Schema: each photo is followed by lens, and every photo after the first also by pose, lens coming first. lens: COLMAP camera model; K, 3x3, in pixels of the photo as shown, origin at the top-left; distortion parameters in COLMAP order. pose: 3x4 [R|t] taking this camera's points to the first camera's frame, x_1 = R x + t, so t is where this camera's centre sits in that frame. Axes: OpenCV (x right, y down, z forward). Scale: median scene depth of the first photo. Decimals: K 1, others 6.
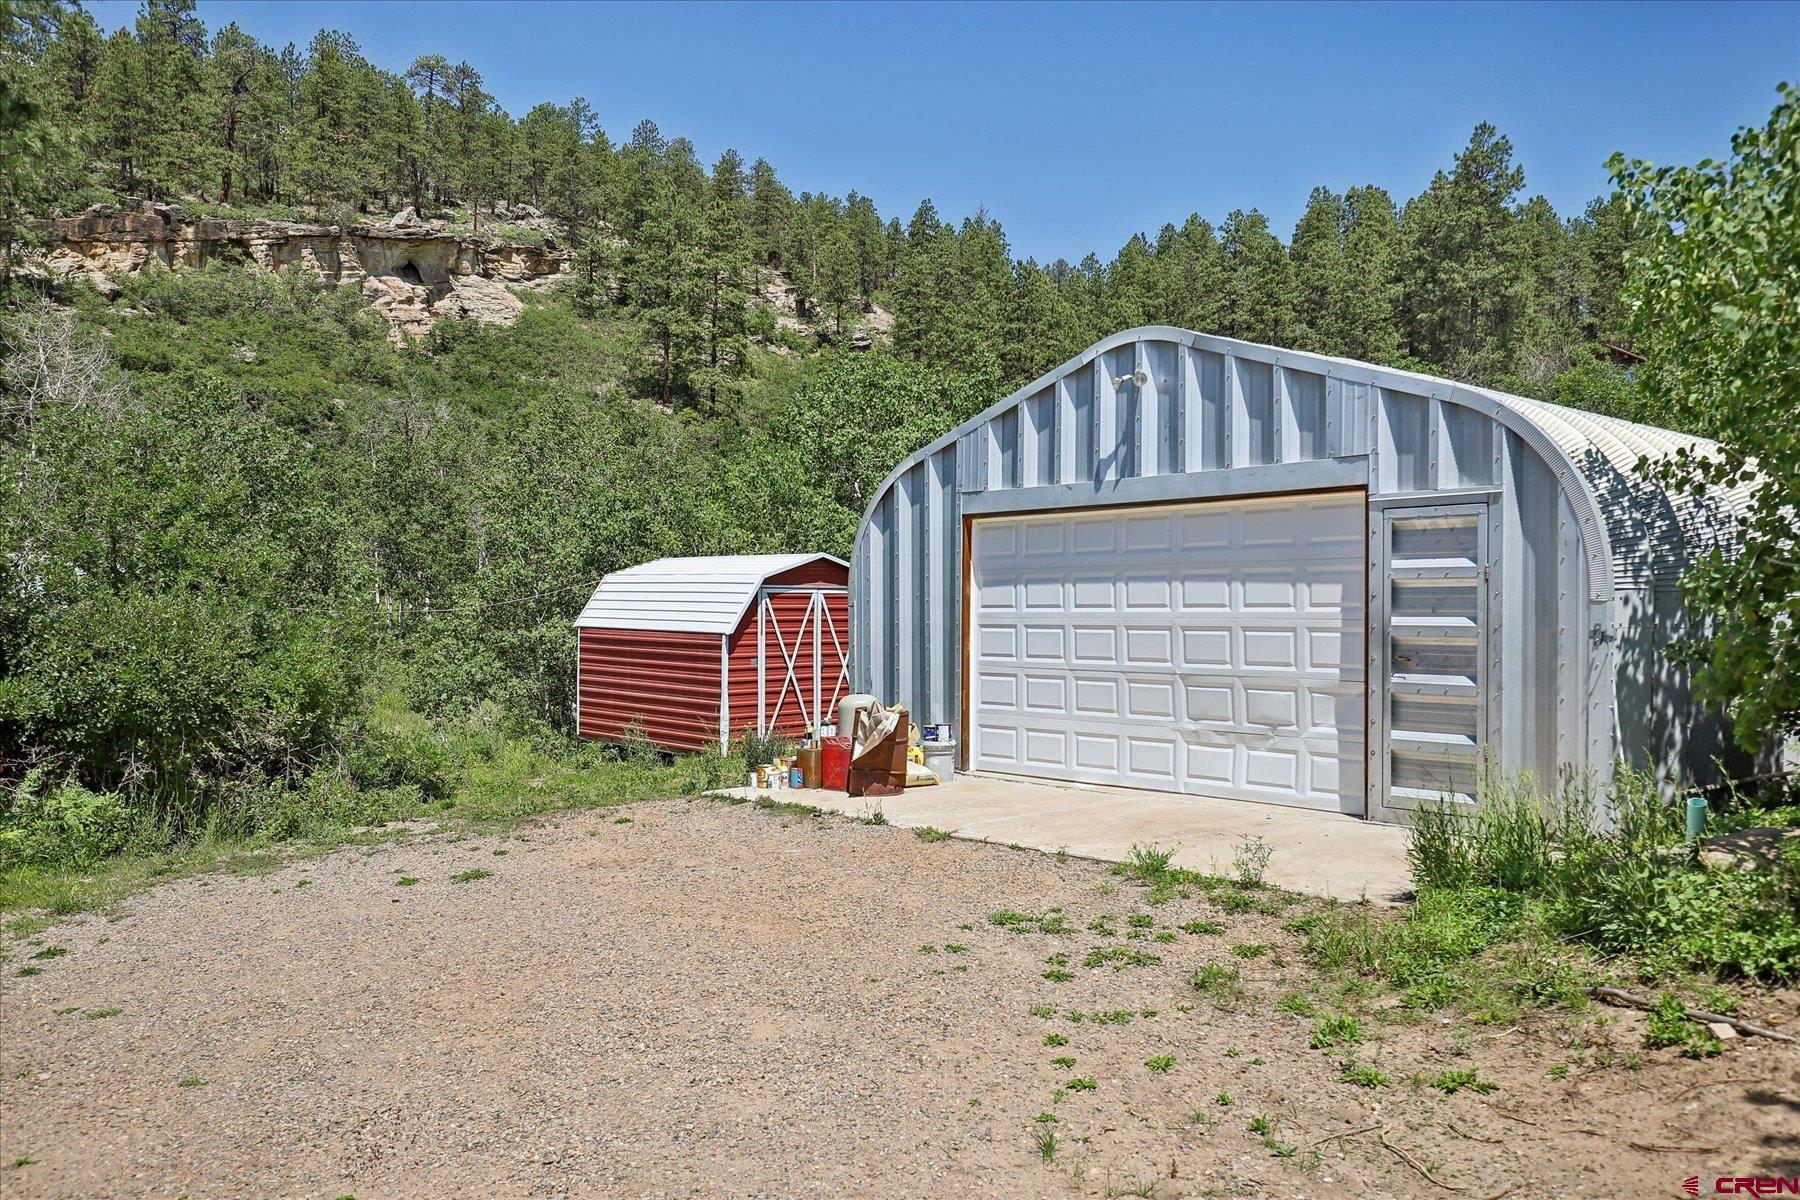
lens RADIAL K [[1446.4, 0, 920.7], [0, 1446.4, 645.0], [0, 0, 1]] dist [0.005260, 0.012345]
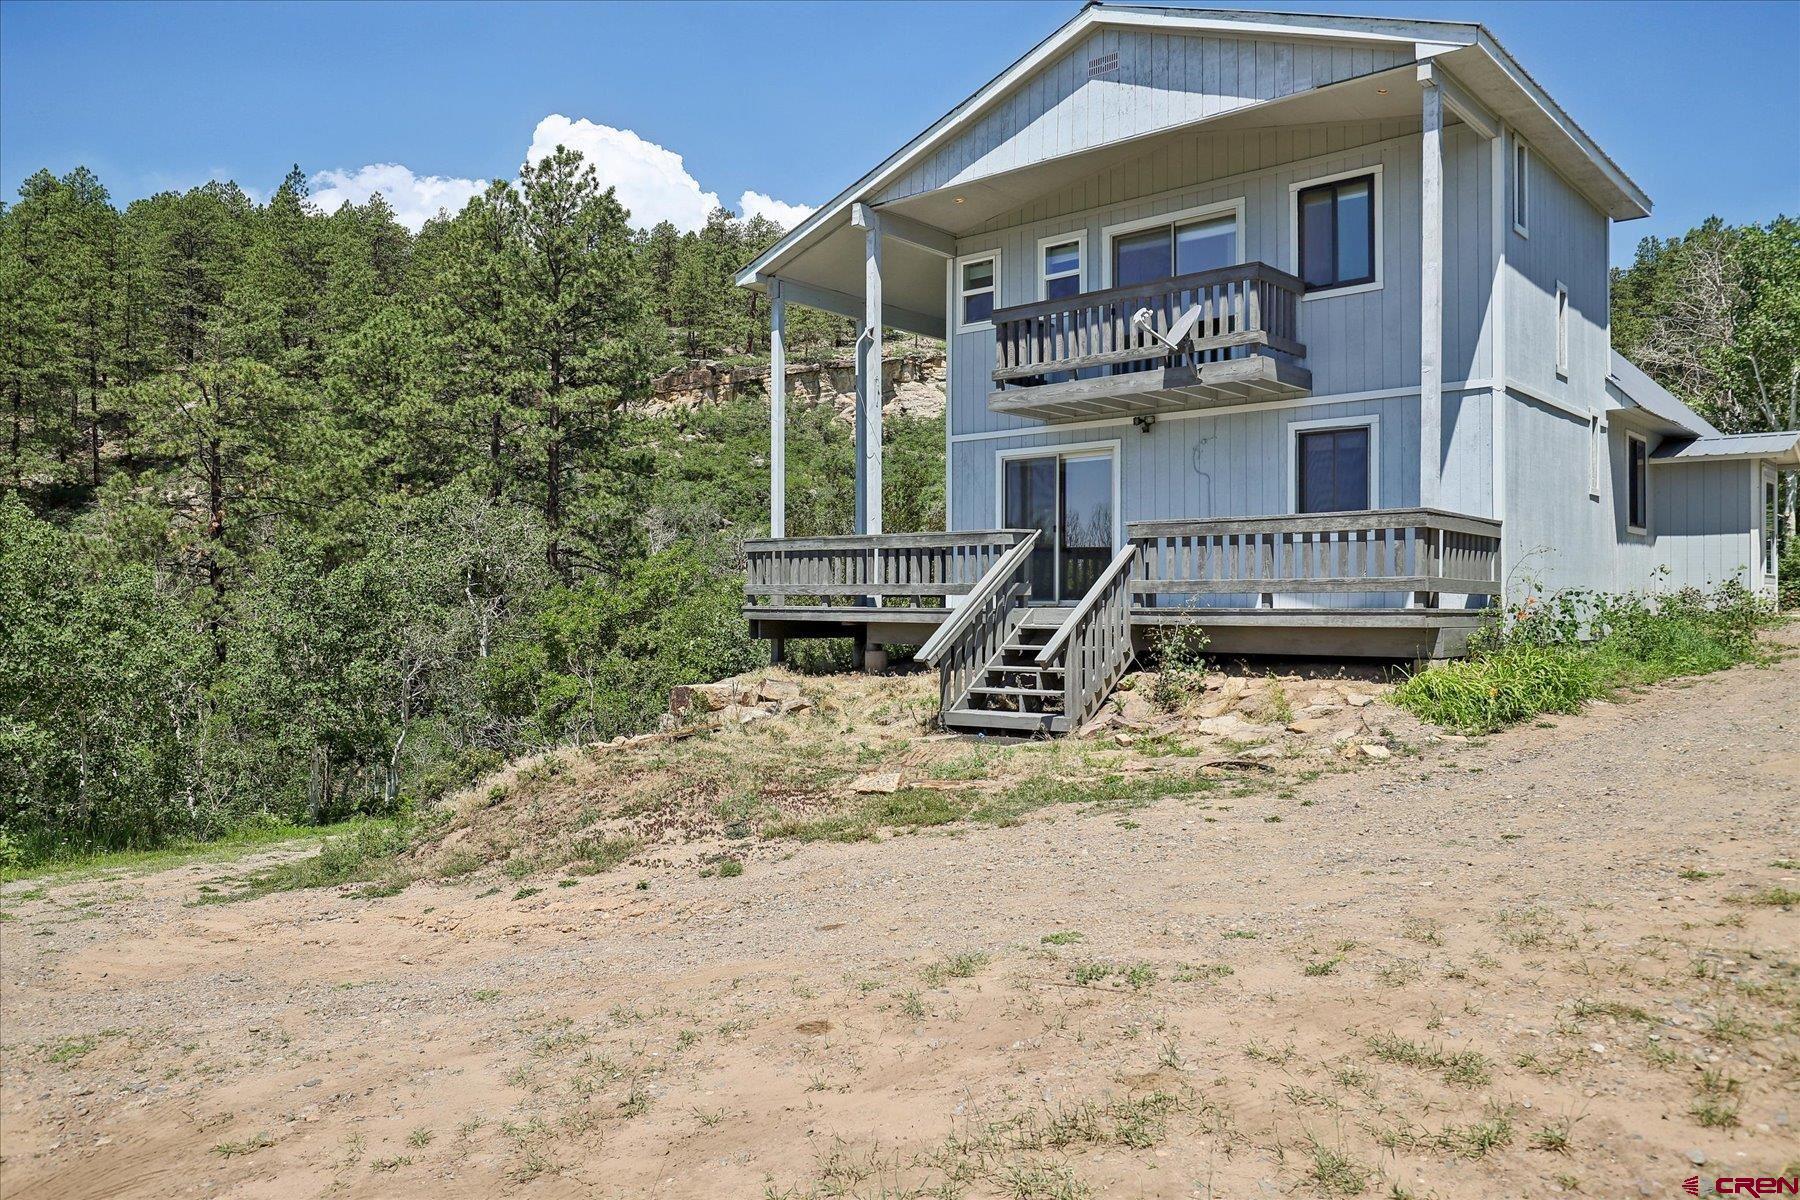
lens RADIAL K [[1318.1, 0, 909.7], [0, 1318.1, 561.9], [0, 0, 1]] dist [-0.003830, 0.010490]
pose [[0.944629, -0.012709, -0.327894, 0.115742], [-0.005046, 0.998569, -0.053239, -0.018813], [0.328101, 0.051946, 0.943213, -0.208615]]
